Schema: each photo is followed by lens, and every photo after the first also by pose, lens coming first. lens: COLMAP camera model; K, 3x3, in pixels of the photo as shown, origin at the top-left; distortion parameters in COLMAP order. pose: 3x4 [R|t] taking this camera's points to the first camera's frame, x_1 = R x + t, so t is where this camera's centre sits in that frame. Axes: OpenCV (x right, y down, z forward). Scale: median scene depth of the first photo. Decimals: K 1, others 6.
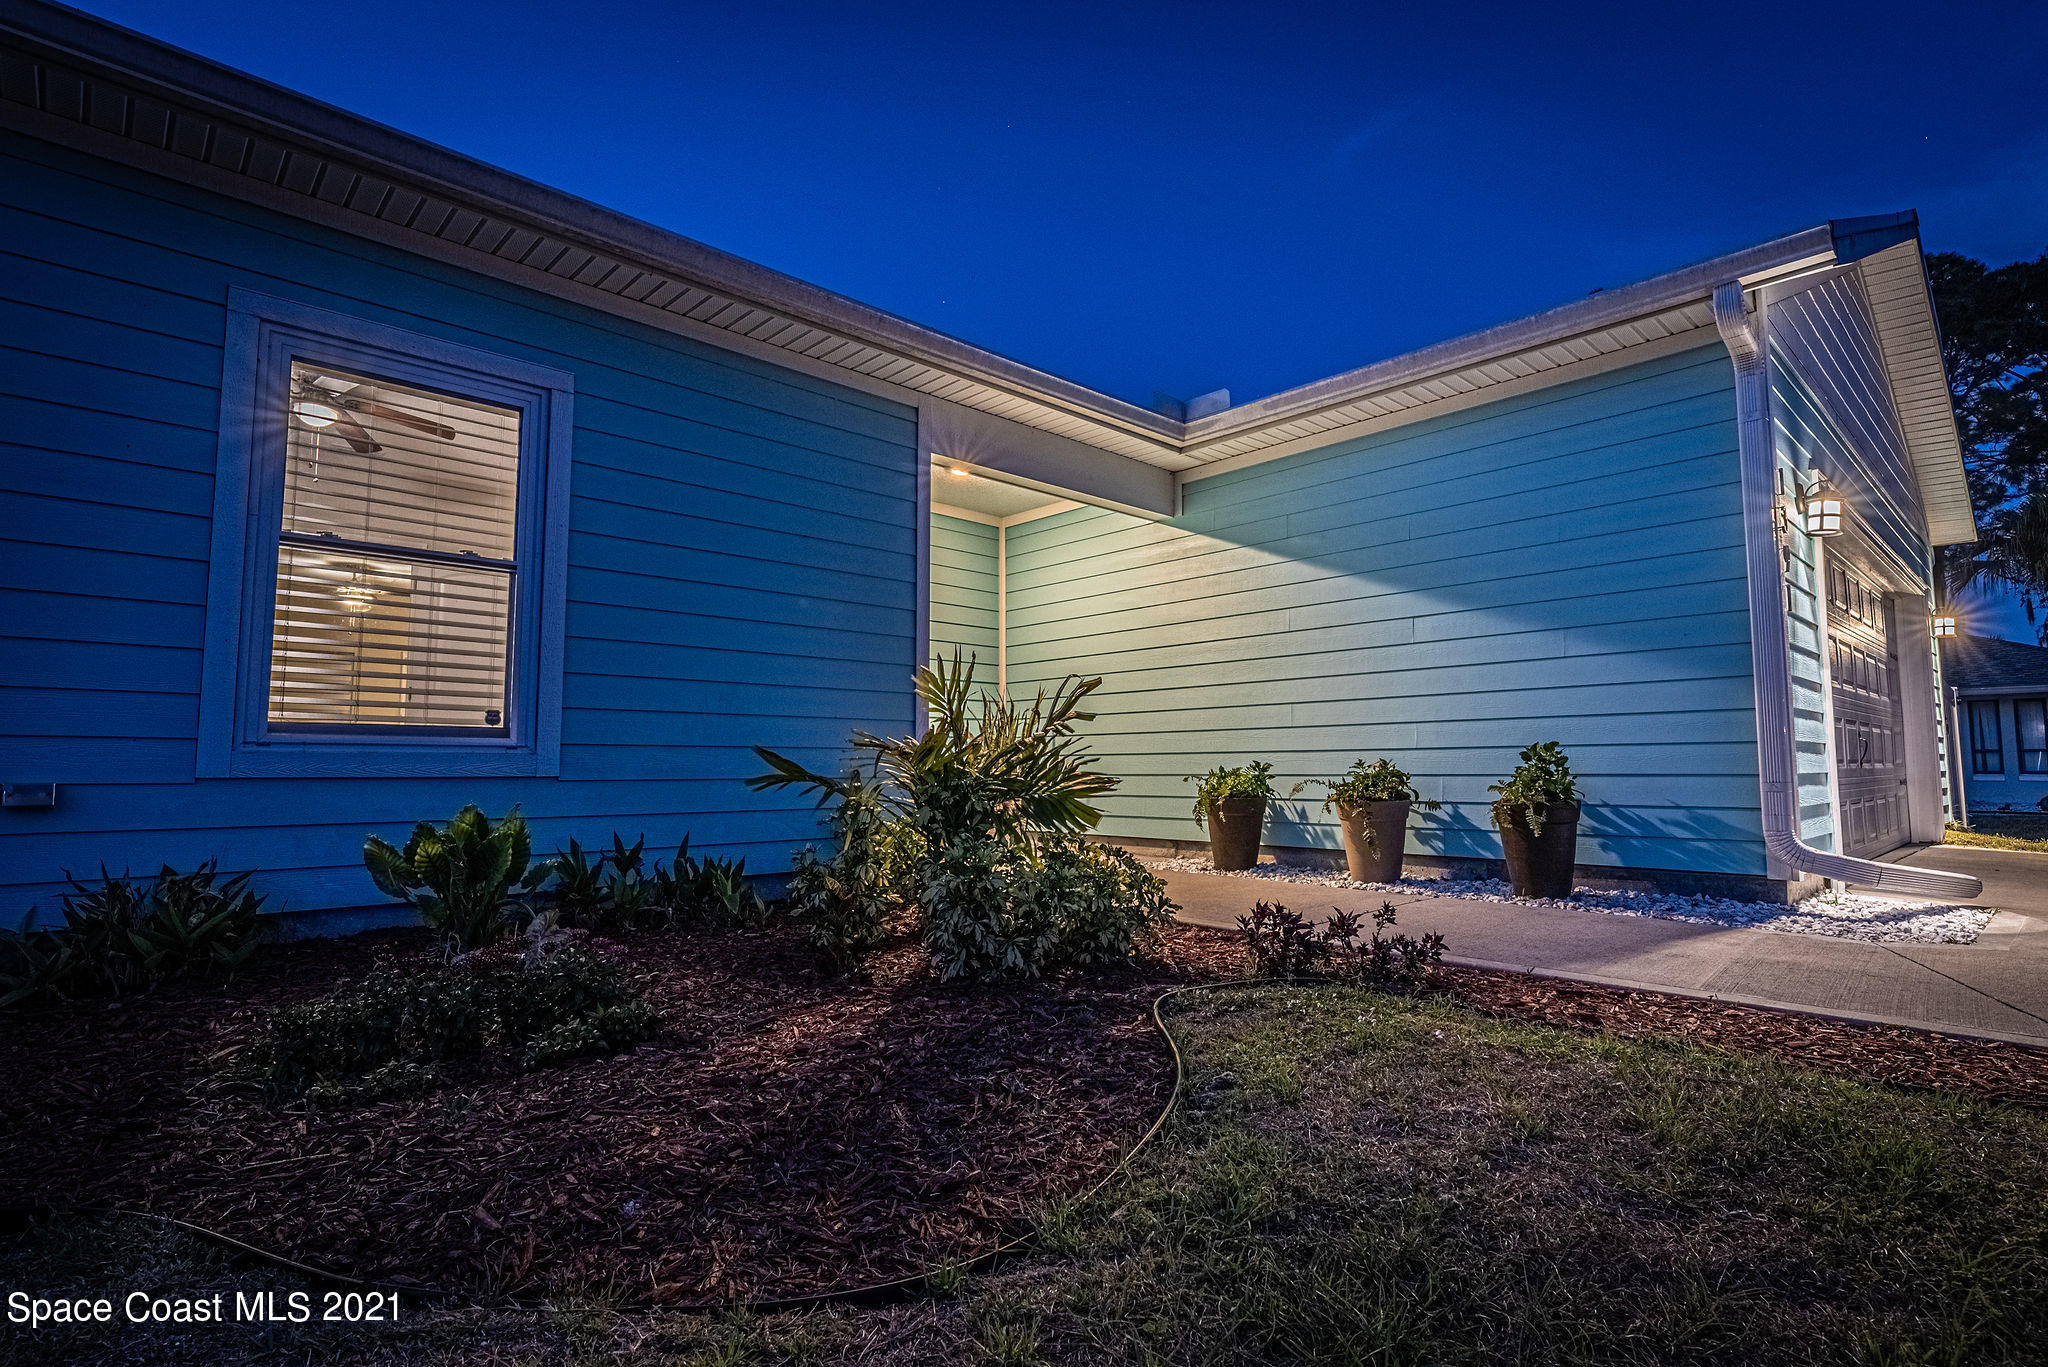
lens RADIAL K [[995.4, 0, 1021.5], [0, 995.4, 688.9], [0, 0, 1]] dist [-0.001733, -0.000538]
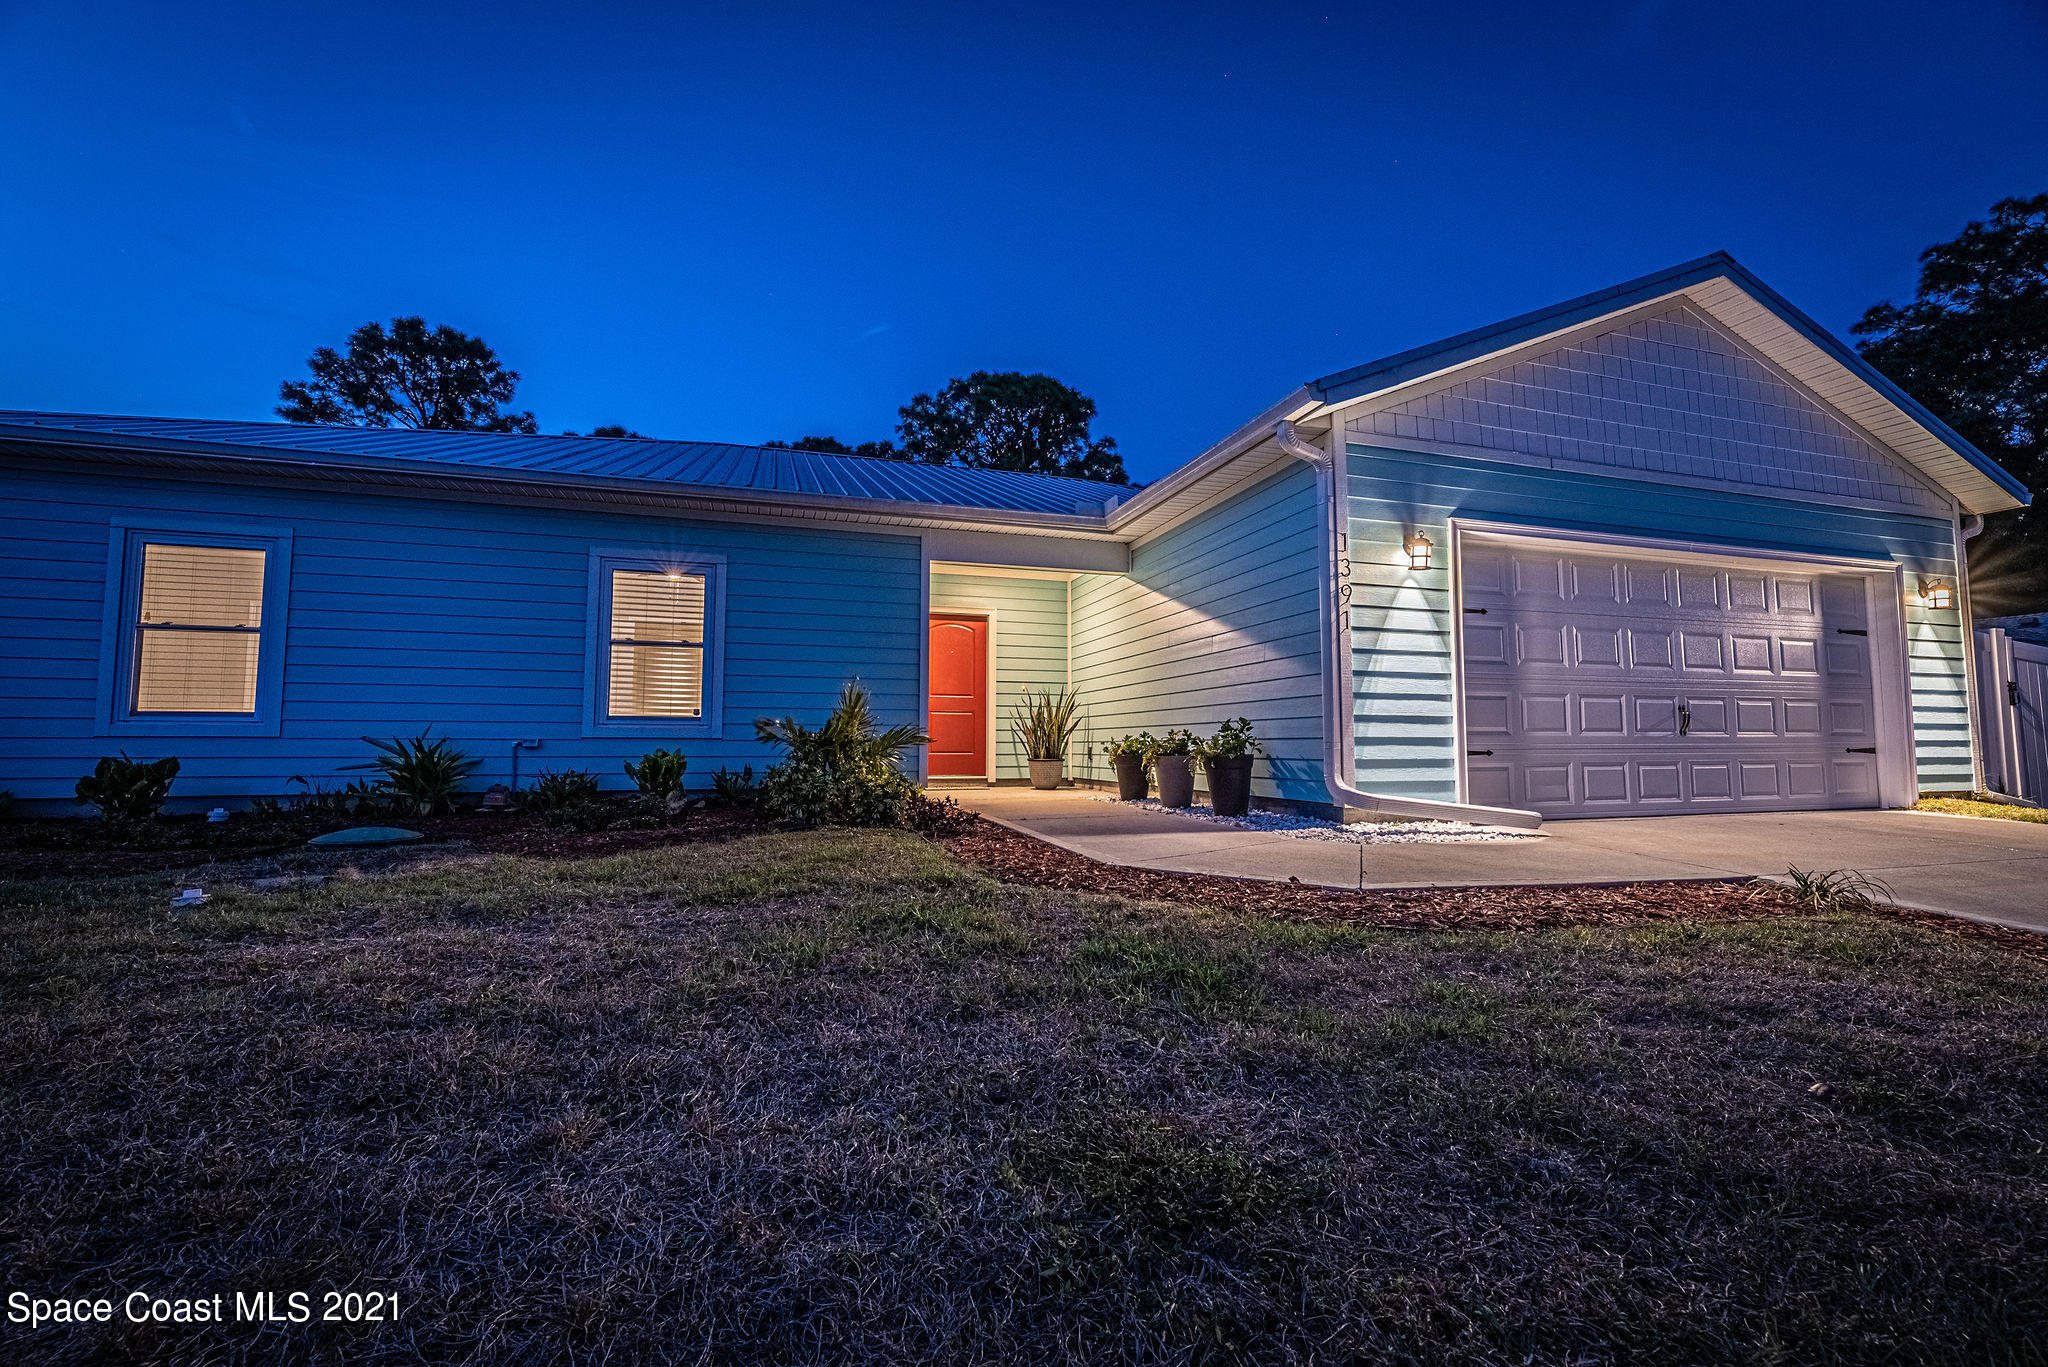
lens RADIAL K [[829.1, 0, 1023.2], [0, 829.1, 684.7], [0, 0, 1]] dist [-0.000509, 0.000047]
pose [[0.899516, -0.028199, -0.435976, 0.796814], [0.032327, 0.999475, 0.002052, -0.011682], [0.435689, -0.015939, 0.899956, -0.312526]]
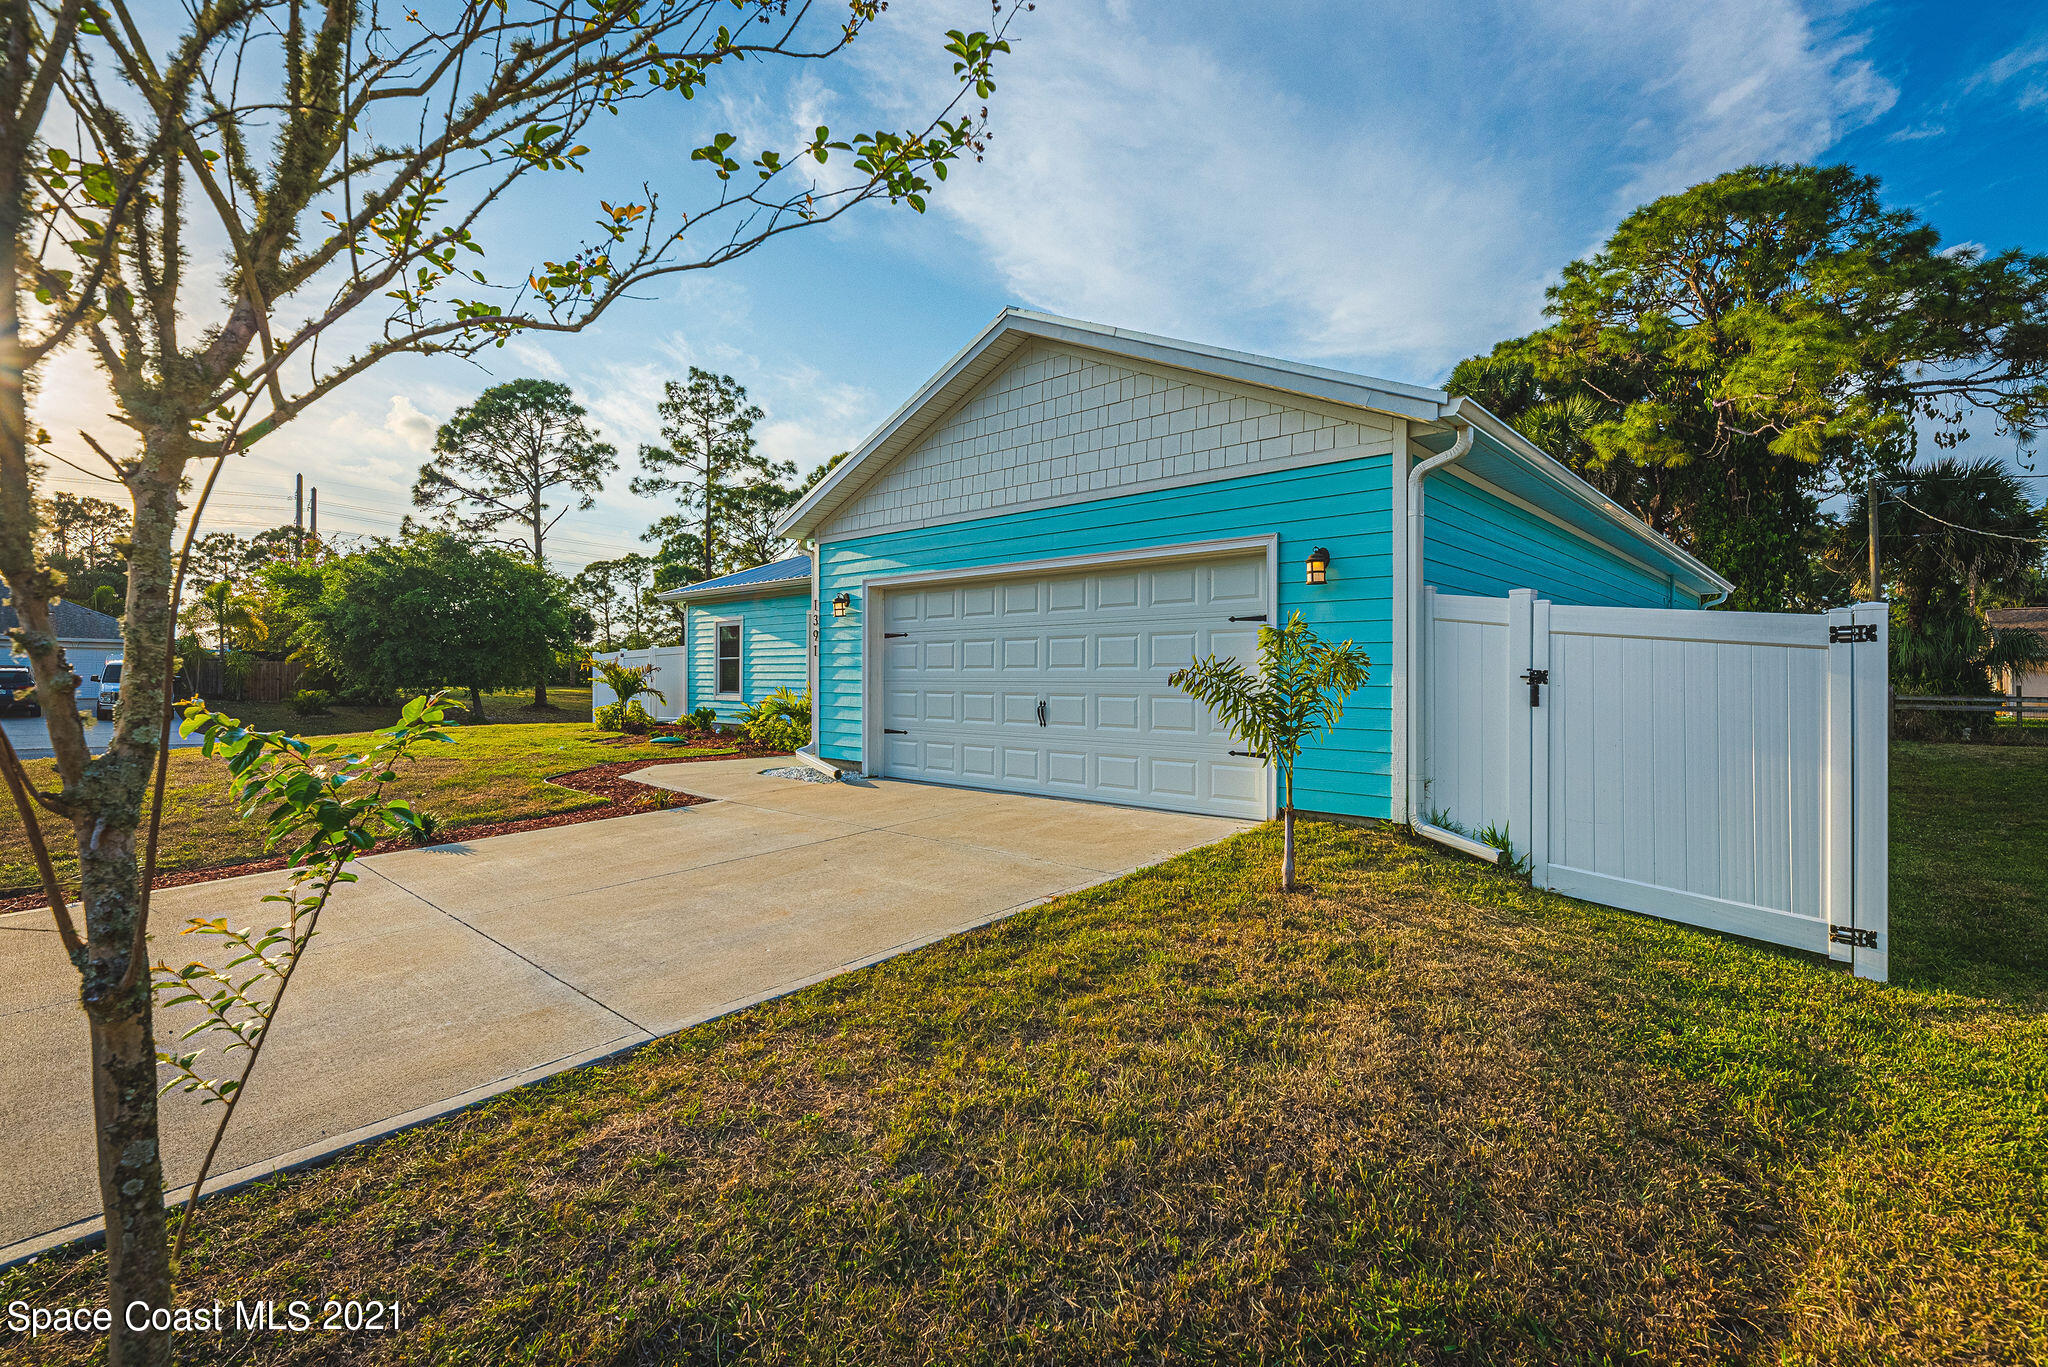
lens RADIAL K [[915.3, 0, 1023.3], [0, 915.3, 687.3], [0, 0, 1]] dist [0.000065, -0.001158]
pose [[0.075031, 0.013224, -0.997094, 2.913252], [0.073679, 0.997105, 0.018768, -0.001740], [0.994455, -0.074873, 0.073840, 1.232539]]
